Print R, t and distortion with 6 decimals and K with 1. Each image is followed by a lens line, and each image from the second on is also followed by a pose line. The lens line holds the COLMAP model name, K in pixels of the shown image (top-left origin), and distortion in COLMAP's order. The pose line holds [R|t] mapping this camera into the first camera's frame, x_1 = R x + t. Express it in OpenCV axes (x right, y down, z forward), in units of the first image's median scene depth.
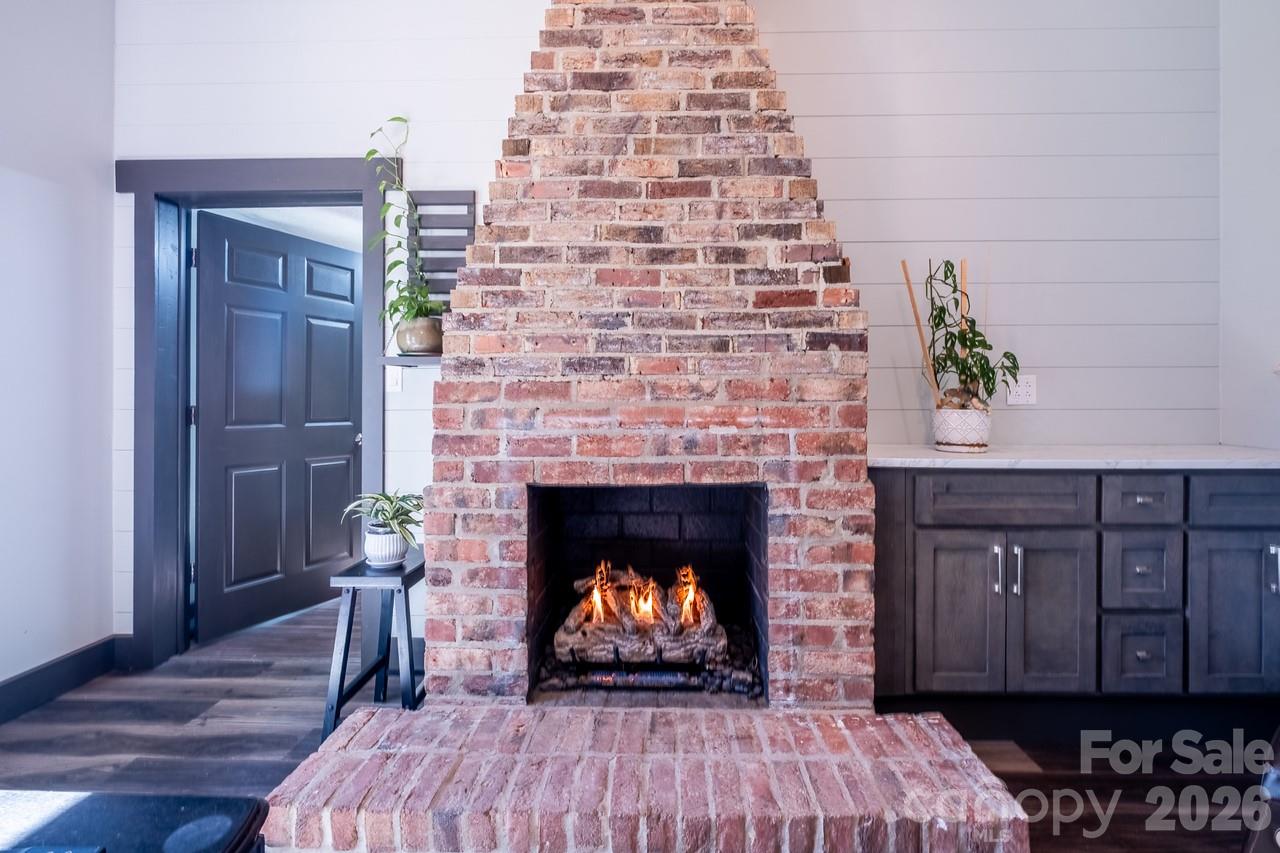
lens RADIAL K [[567.8, 0, 633.0], [0, 567.8, 429.7], [0, 0, 1]] dist [-0.009380, -0.000936]
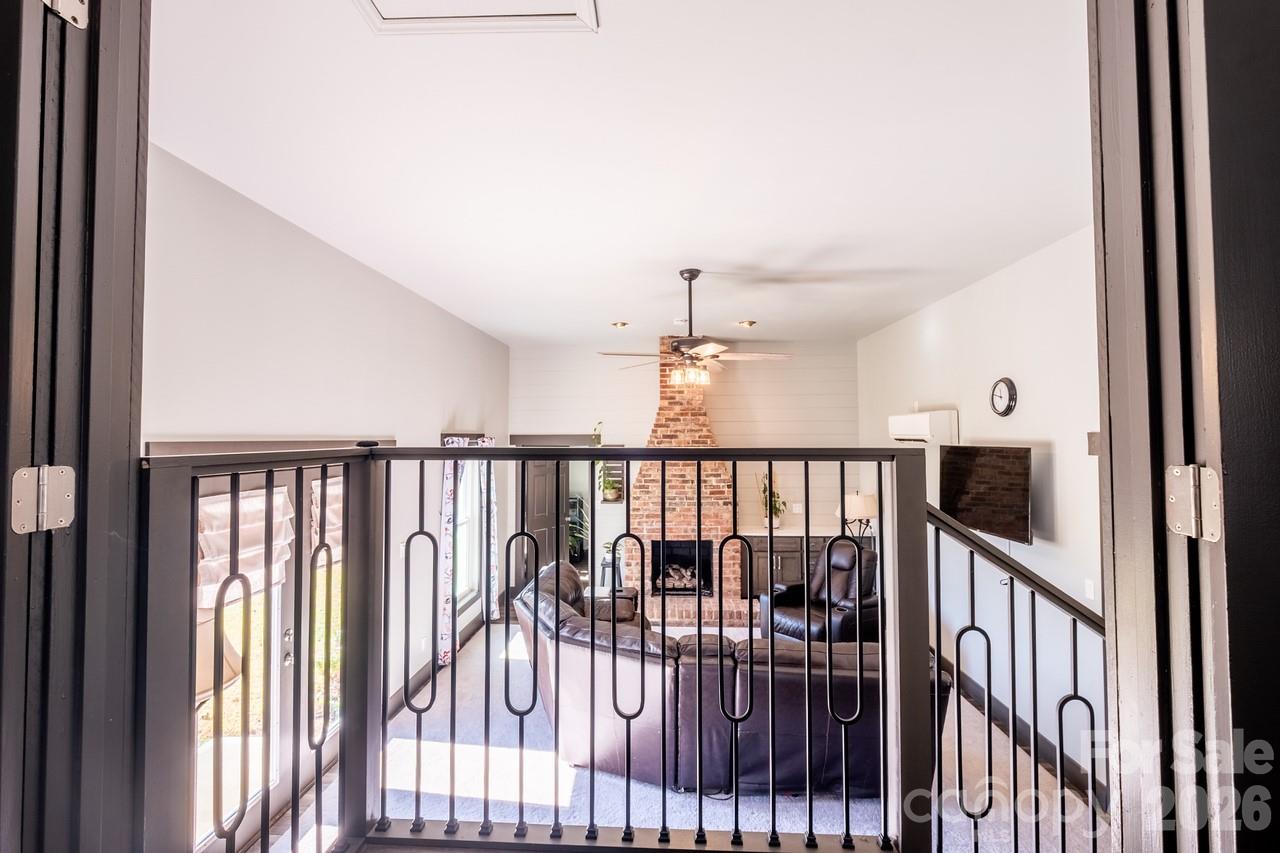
lens RADIAL K [[567.8, 0, 648.2], [0, 567.8, 424.2], [0, 0, 1]] dist [-0.009380, -0.000936]
pose [[0.999739, -0.005434, -0.022193, -0.116165], [0.004848, 0.999641, -0.026364, -0.598294], [0.022328, 0.026249, 0.999406, -2.917277]]
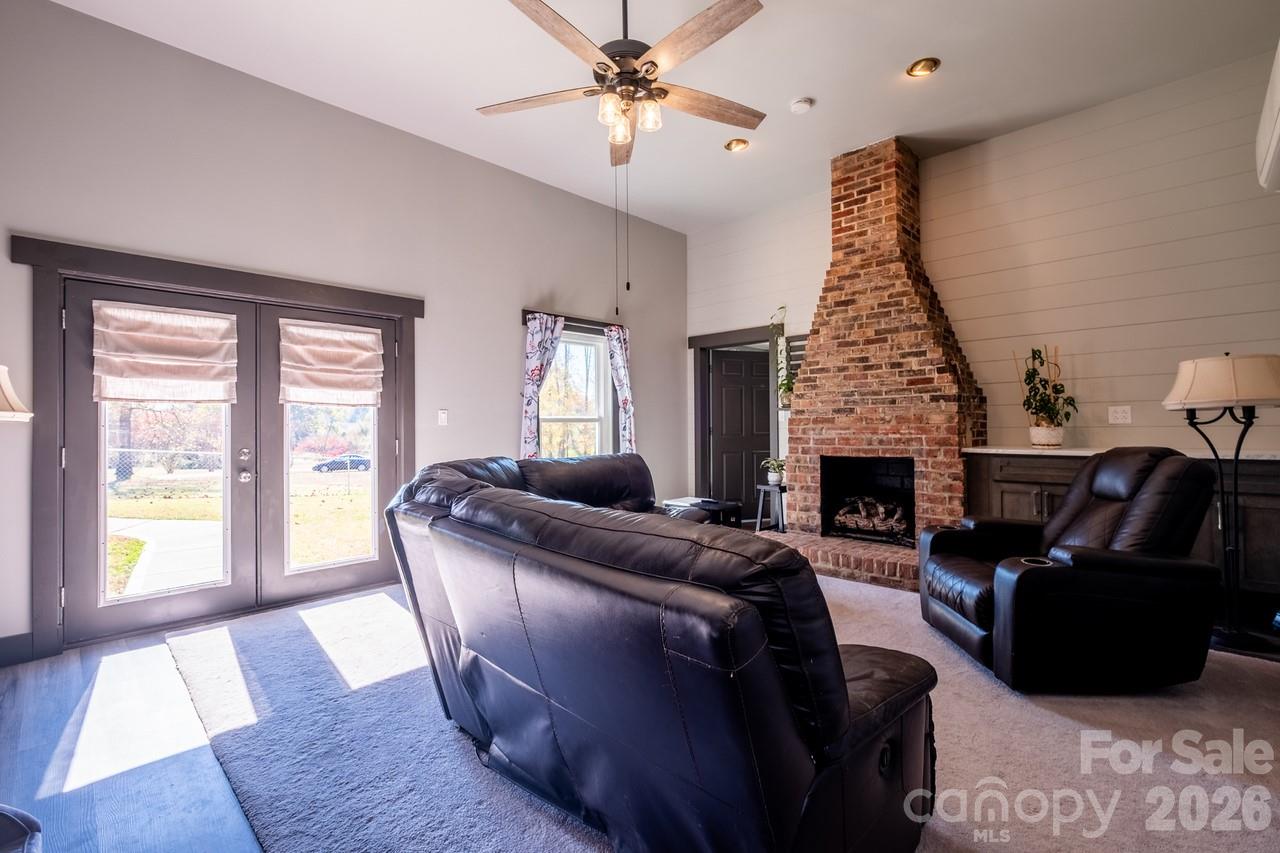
lens RADIAL K [[567.8, 0, 635.7], [0, 567.8, 422.4], [0, 0, 1]] dist [-0.009380, -0.000936]
pose [[0.729806, -0.011328, -0.683560, 1.029004], [0.007929, 0.999936, -0.008105, -0.046723], [0.683608, 0.000495, 0.729849, -1.586536]]
